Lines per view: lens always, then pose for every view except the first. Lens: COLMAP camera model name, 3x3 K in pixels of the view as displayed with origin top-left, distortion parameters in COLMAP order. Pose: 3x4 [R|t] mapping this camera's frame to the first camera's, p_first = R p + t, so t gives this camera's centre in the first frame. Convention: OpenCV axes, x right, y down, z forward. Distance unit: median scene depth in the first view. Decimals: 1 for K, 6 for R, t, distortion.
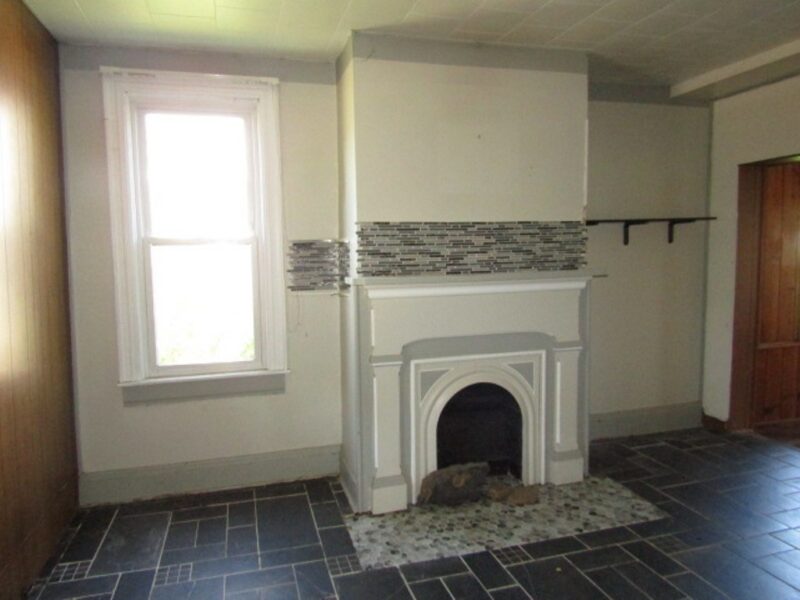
lens RADIAL K [[560.9, 0, 399.9], [0, 560.9, 298.1], [0, 0, 1]] dist [-0.009950, -0.006506]
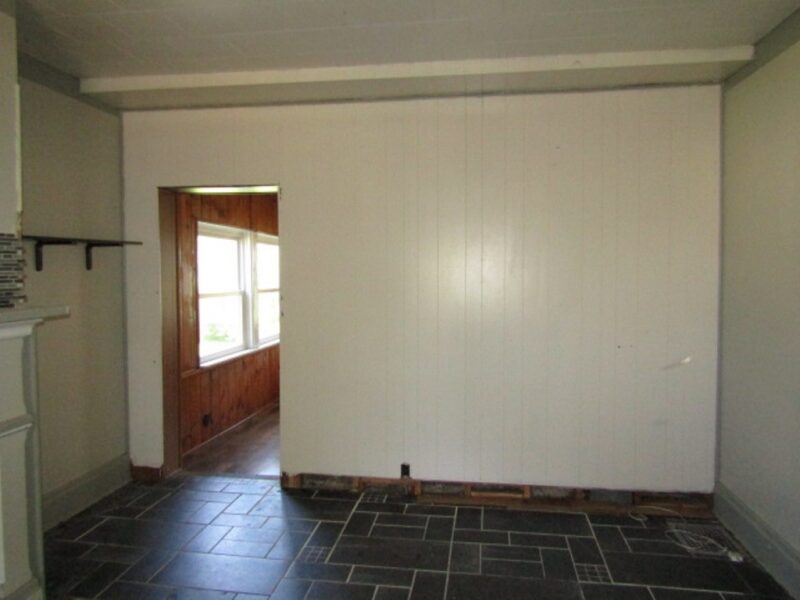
lens RADIAL K [[560.9, 0, 399.9], [0, 560.9, 301.9], [0, 0, 1]] dist [-0.009950, -0.006506]
pose [[0.418586, -0.028498, 0.907730, -0.071038], [0.066778, 0.997768, 0.000531, -0.022438], [-0.905719, 0.060394, 0.419555, 0.255214]]
